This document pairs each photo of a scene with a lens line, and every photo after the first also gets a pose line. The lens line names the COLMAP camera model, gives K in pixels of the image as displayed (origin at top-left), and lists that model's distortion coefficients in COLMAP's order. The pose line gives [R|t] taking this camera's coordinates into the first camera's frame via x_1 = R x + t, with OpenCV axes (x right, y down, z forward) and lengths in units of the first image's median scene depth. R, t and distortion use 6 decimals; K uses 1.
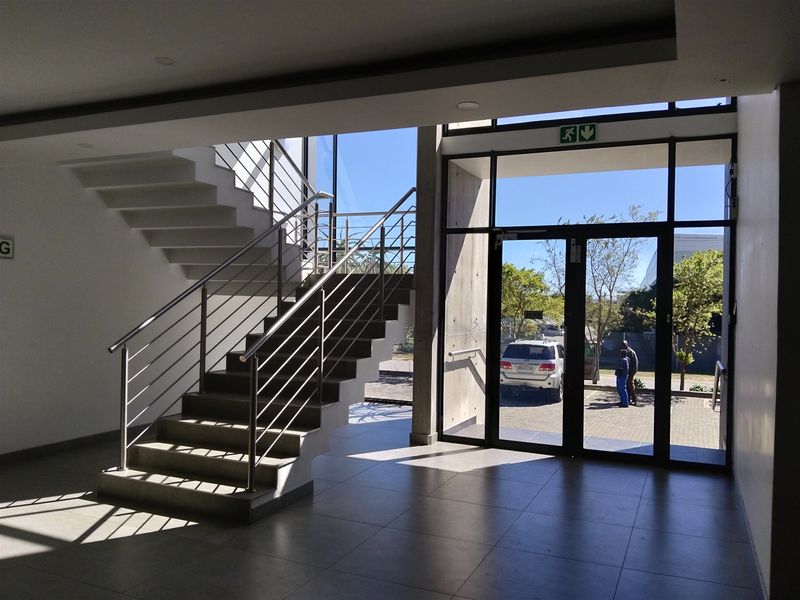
lens RADIAL K [[639.2, 0, 401.8], [0, 639.2, 303.2], [0, 0, 1]] dist [-0.003075, -0.040797]
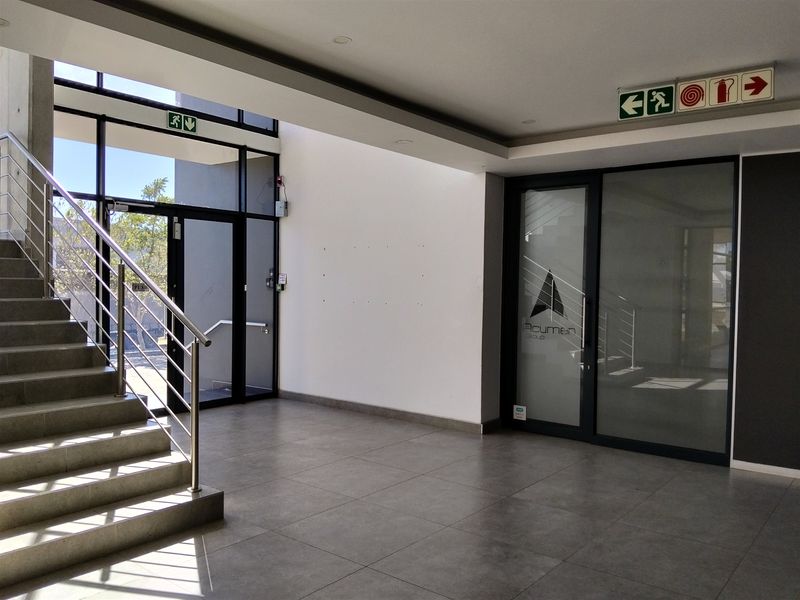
lens RADIAL K [[639.2, 0, 402.1], [0, 639.2, 299.4], [0, 0, 1]] dist [-0.003075, -0.040797]
pose [[0.265004, -0.034568, 0.963628, -0.720328], [-0.023443, 0.998831, 0.042278, -0.015816], [-0.963962, -0.033794, 0.263884, 0.343032]]
